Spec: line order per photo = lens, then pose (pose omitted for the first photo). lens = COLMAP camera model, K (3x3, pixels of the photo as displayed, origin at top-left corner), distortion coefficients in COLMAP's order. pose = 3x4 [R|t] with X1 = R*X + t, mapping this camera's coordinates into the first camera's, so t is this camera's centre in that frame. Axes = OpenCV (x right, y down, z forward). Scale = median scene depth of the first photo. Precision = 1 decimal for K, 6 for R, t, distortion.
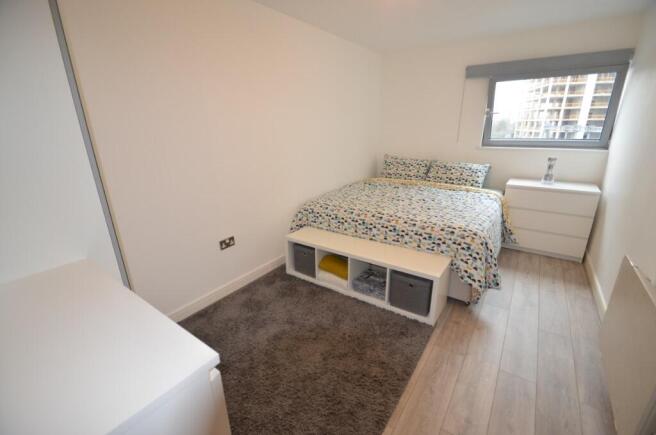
lens RADIAL K [[287.4, 0, 326.2], [0, 287.4, 217.4], [0, 0, 1]] dist [0.008844, -0.010193]
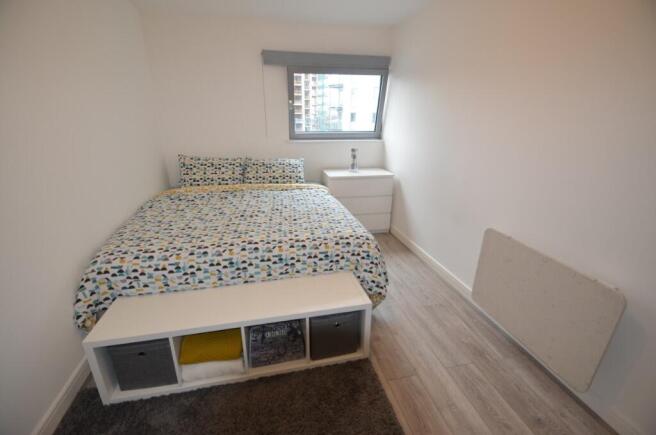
lens RADIAL K [[287.4, 0, 328.0], [0, 287.4, 219.6], [0, 0, 1]] dist [0.008844, -0.010193]
pose [[0.668051, -0.231709, 0.707120, -0.155236], [0.205187, 0.970802, 0.124262, -0.107487], [-0.715266, 0.062079, 0.696089, 0.337081]]
